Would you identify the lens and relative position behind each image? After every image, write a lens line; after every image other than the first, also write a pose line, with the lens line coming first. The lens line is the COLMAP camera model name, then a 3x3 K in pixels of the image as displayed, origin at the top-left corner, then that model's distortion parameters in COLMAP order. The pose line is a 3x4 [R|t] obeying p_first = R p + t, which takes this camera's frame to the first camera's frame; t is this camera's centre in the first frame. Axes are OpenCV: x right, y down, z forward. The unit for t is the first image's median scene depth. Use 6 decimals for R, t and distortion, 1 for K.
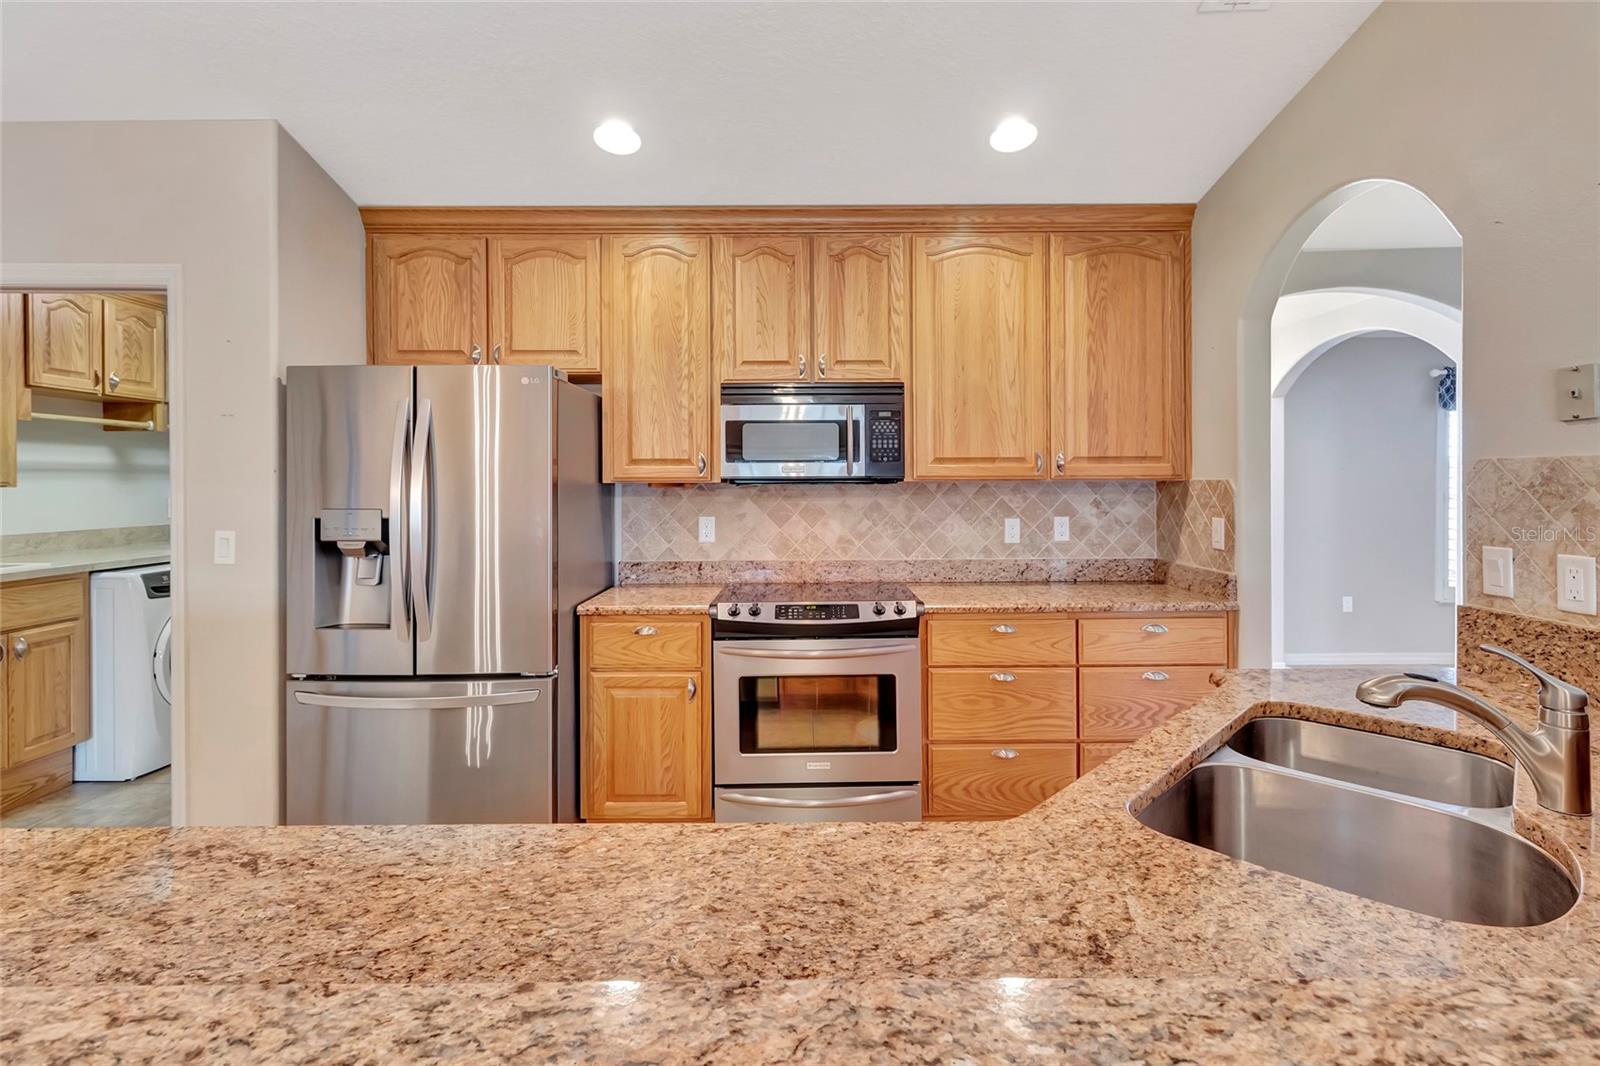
lens RADIAL K [[748.6, 0, 816.4], [0, 748.6, 483.8], [0, 0, 1]] dist [0.004062, 0.000743]
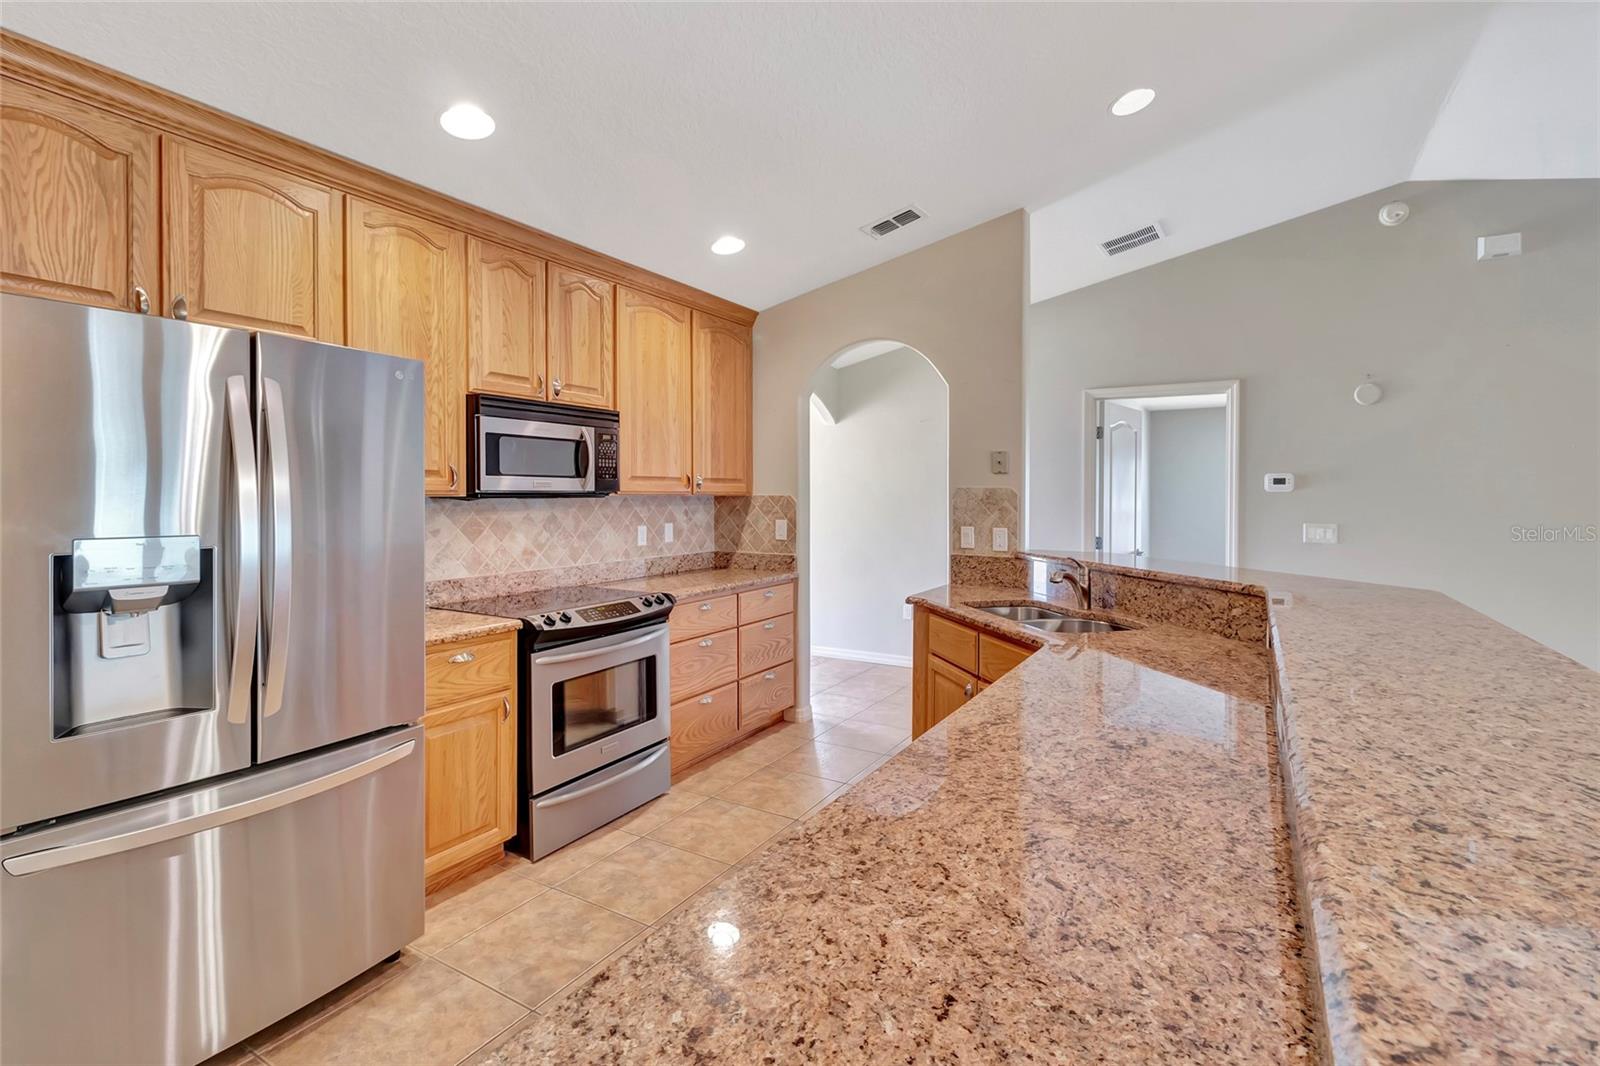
lens RADIAL K [[748.6, 0, 804.9], [0, 748.6, 494.5], [0, 0, 1]] dist [0.004062, 0.000743]
pose [[0.511421, 0.004768, 0.859317, -0.726515], [-0.003464, 0.999988, -0.003487, -0.002196], [-0.859323, -0.001194, 0.511431, 0.149523]]
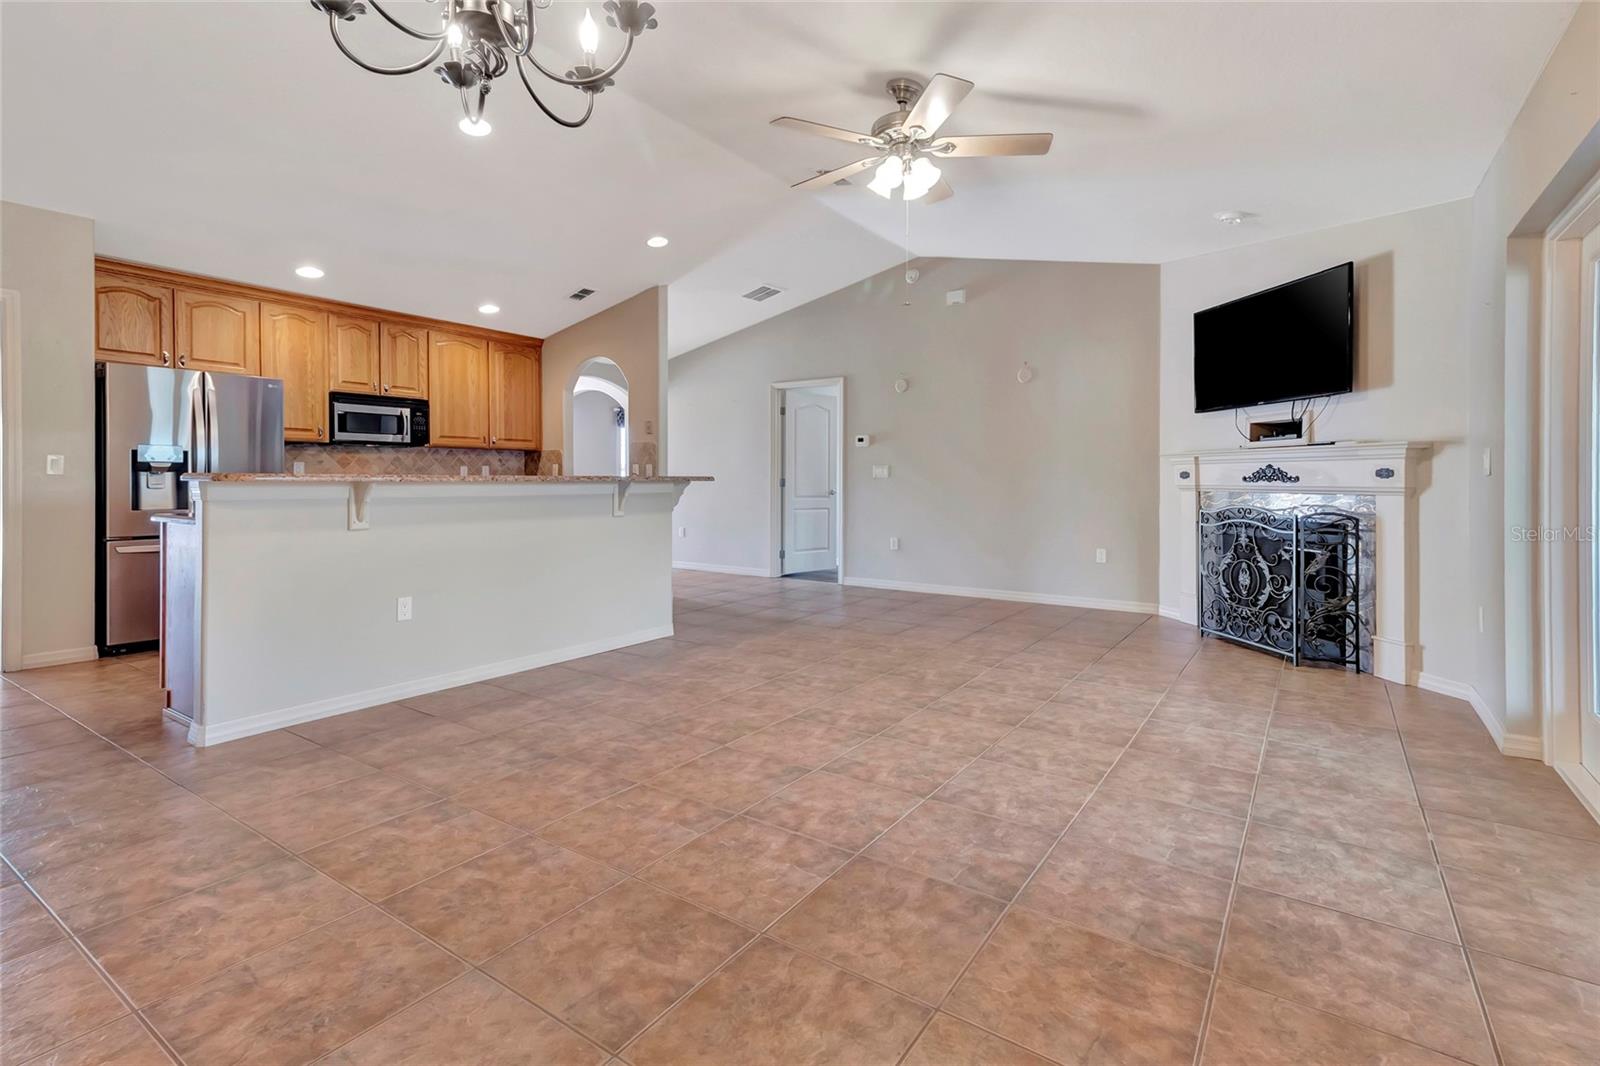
lens RADIAL K [[748.6, 0, 831.1], [0, 748.6, 486.6], [0, 0, 1]] dist [0.004062, 0.000743]
pose [[0.550568, -0.002723, 0.834786, -1.033658], [-0.000650, 0.999993, 0.003691, 0.104666], [-0.834790, -0.002575, 0.550563, -1.147729]]
